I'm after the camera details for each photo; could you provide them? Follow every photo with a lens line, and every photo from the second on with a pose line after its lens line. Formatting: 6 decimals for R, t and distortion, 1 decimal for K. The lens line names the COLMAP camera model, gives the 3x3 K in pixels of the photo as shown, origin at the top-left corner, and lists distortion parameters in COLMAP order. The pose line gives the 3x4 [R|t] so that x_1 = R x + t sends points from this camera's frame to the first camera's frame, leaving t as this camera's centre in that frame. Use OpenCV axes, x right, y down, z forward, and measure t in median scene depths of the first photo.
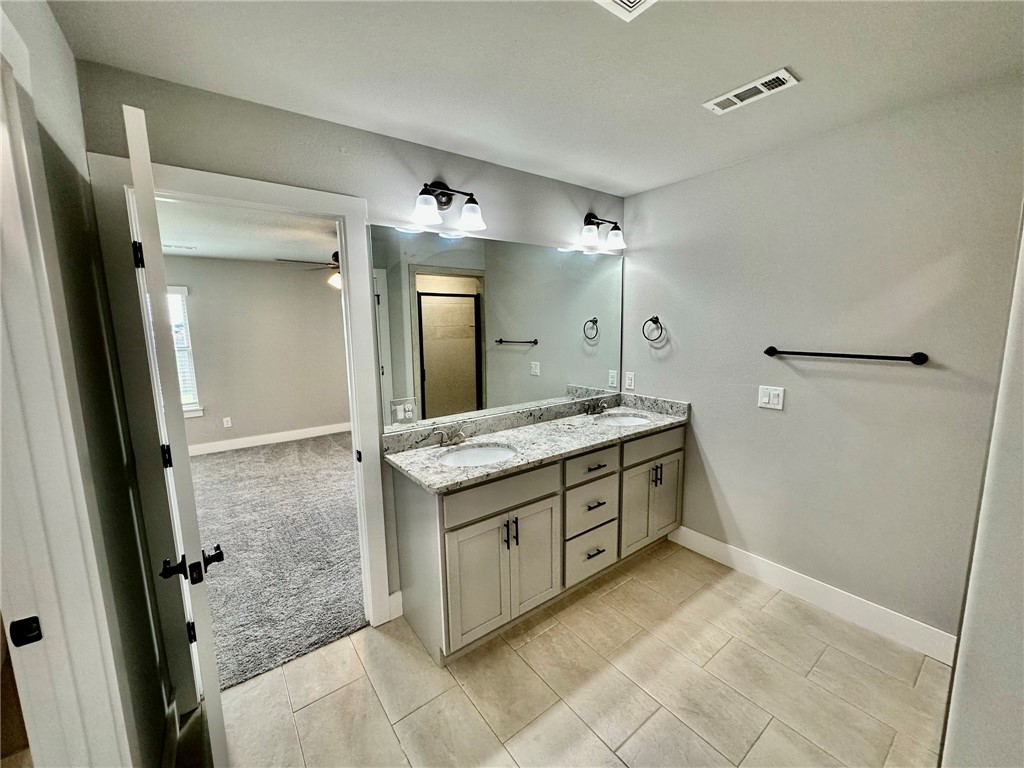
lens RADIAL K [[406.6, 0, 506.4], [0, 406.6, 383.2], [0, 0, 1]] dist [-0.003735, 0.001147]
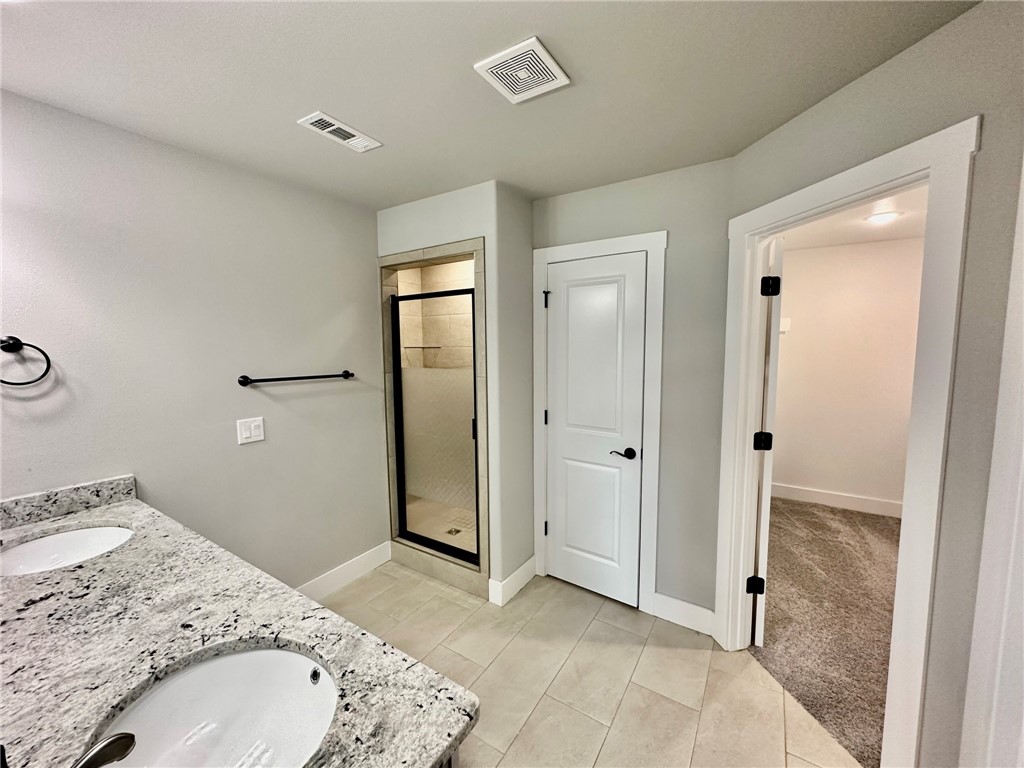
lens RADIAL K [[406.6, 0, 508.4], [0, 406.6, 383.0], [0, 0, 1]] dist [-0.003735, 0.001147]
pose [[-0.358975, -0.064750, 0.931099, -0.439973], [0.152203, 0.980176, 0.126843, -0.104658], [-0.920854, 0.187249, -0.342004, 0.803660]]
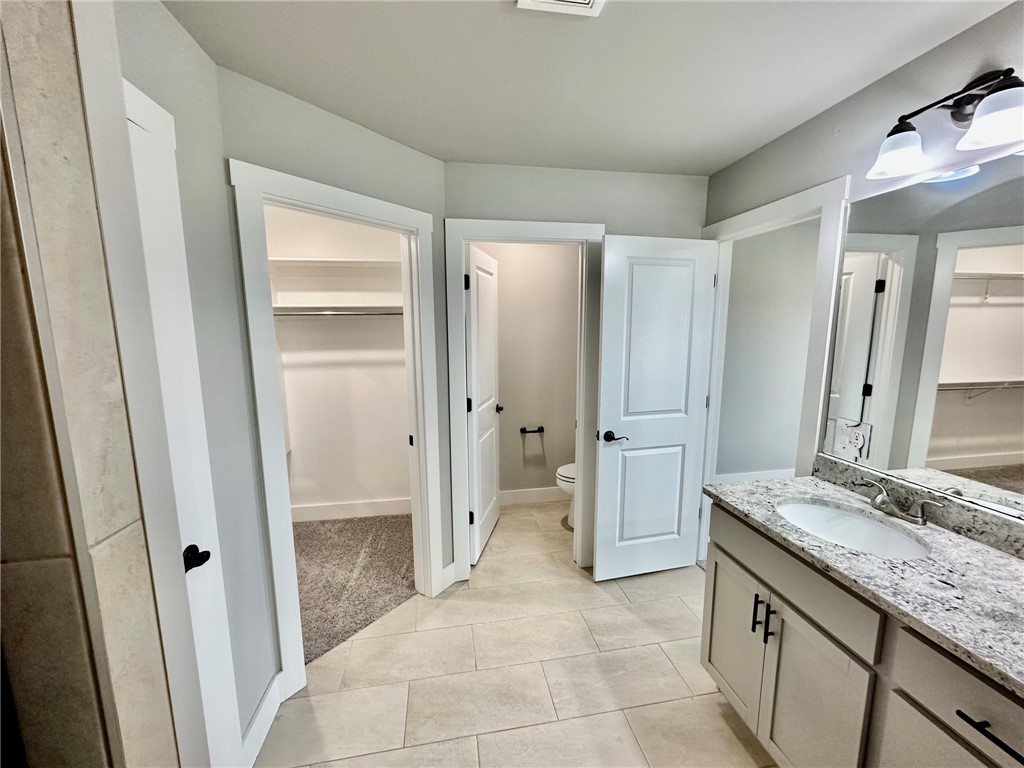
lens RADIAL K [[406.6, 0, 511.3], [0, 406.6, 382.7], [0, 0, 1]] dist [-0.003735, 0.001147]
pose [[-0.444778, 0.148578, -0.883231, 0.680609], [-0.117041, 0.968046, 0.221785, -0.122150], [0.887961, 0.202019, -0.413176, 0.715242]]
